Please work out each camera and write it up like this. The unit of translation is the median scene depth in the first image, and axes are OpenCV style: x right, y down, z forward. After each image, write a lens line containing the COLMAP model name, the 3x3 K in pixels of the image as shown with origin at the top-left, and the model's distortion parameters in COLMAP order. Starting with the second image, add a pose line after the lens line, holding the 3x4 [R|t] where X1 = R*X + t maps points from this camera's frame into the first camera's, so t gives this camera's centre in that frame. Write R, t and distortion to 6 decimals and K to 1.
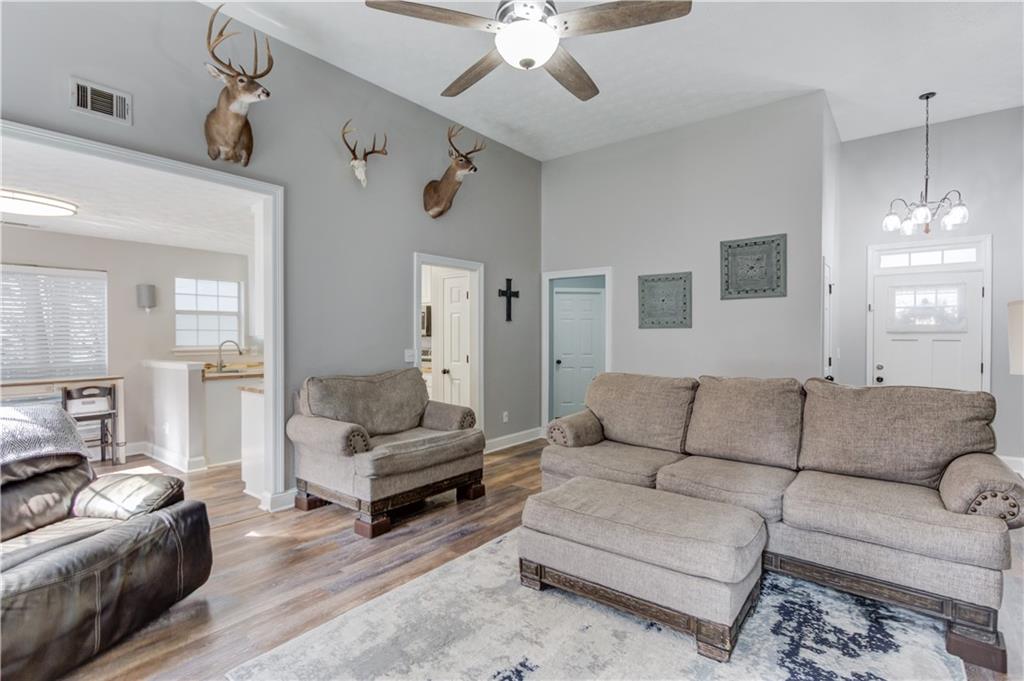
lens RADIAL K [[498.4, 0, 501.6], [0, 498.4, 338.2], [0, 0, 1]] dist [0.002675, 0.000538]
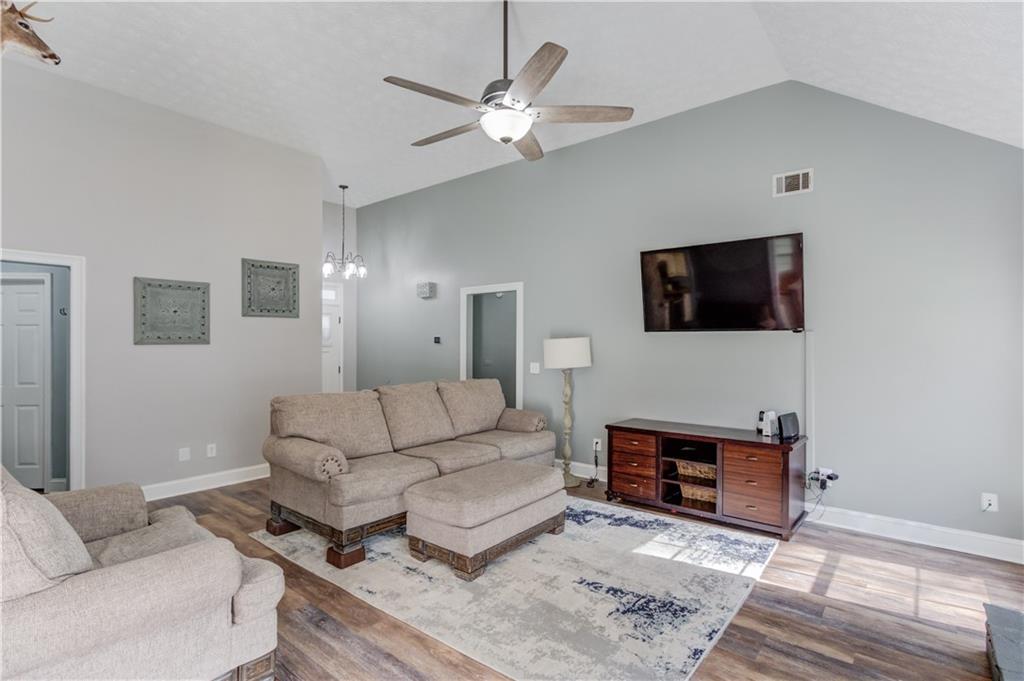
lens RADIAL K [[498.4, 0, 501.6], [0, 498.4, 338.2], [0, 0, 1]] dist [0.002675, 0.000538]
pose [[0.016201, 0.004920, 0.999857, -0.562672], [0.006708, 0.999965, -0.005029, -0.024710], [-0.999846, 0.006789, 0.016167, 0.471065]]
